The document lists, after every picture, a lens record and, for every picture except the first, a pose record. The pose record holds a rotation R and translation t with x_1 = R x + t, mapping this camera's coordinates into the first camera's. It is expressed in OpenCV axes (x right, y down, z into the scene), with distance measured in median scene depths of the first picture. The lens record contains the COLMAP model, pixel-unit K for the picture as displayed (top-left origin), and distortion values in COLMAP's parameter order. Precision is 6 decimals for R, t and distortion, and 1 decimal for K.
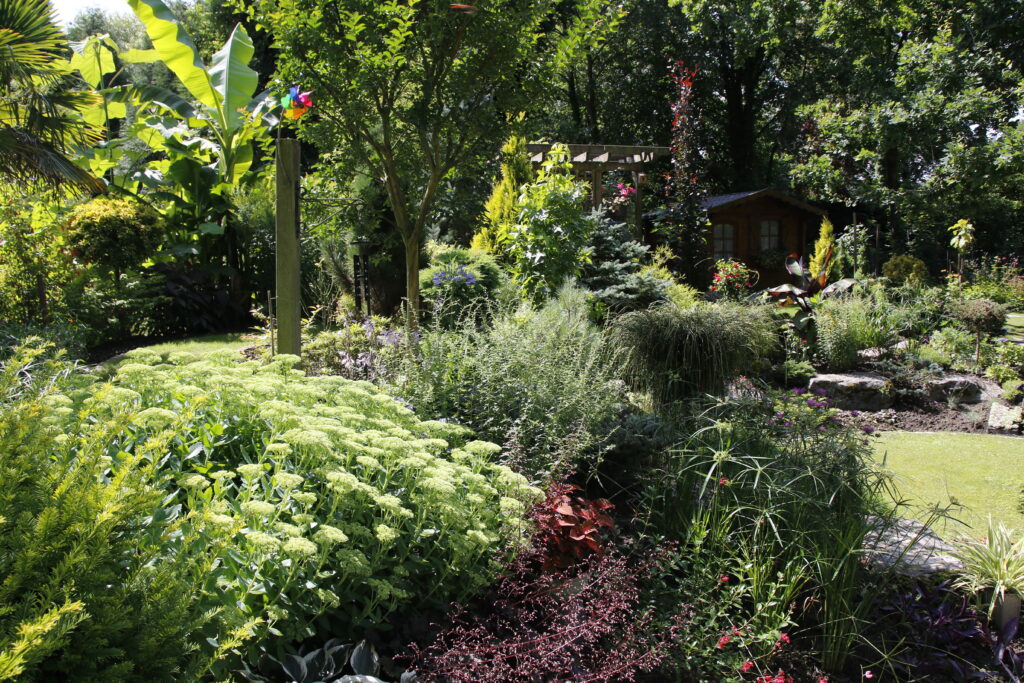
lens RADIAL K [[830.2, 0, 512.0], [0, 830.2, 341.5], [0, 0, 1]] dist [-0.127197, 0.127364]
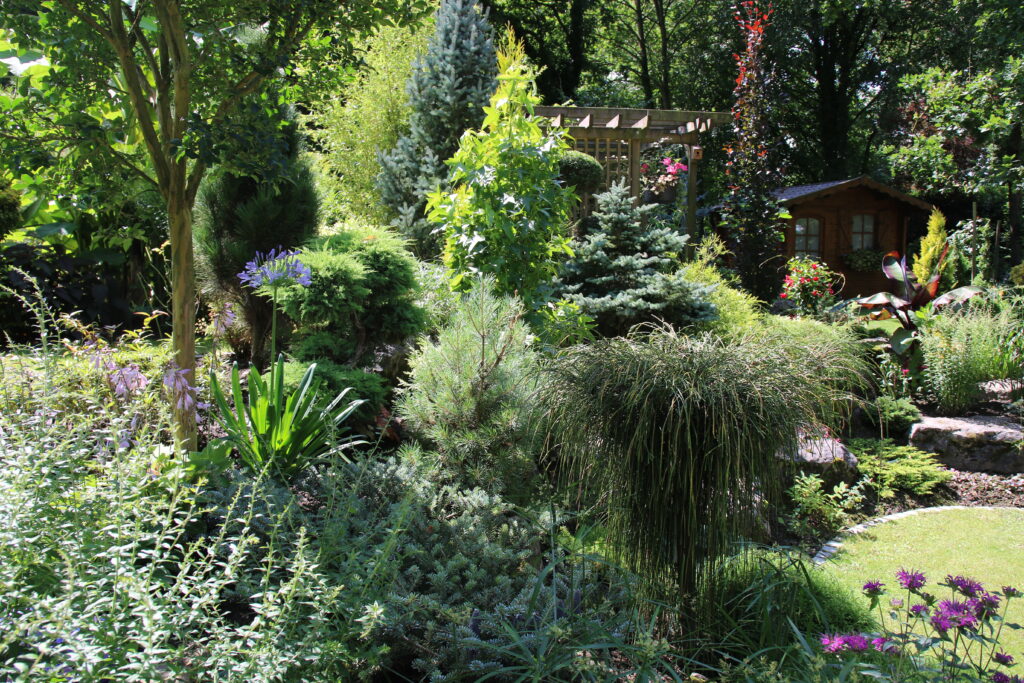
lens RADIAL K [[830.2, 0, 512.0], [0, 830.2, 341.5], [0, 0, 1]] dist [-0.127197, 0.127364]
pose [[0.994475, 0.028175, -0.101123, 0.074325], [-0.027849, 0.999601, 0.004631, -0.018690], [0.101213, -0.001790, 0.994863, 0.226243]]
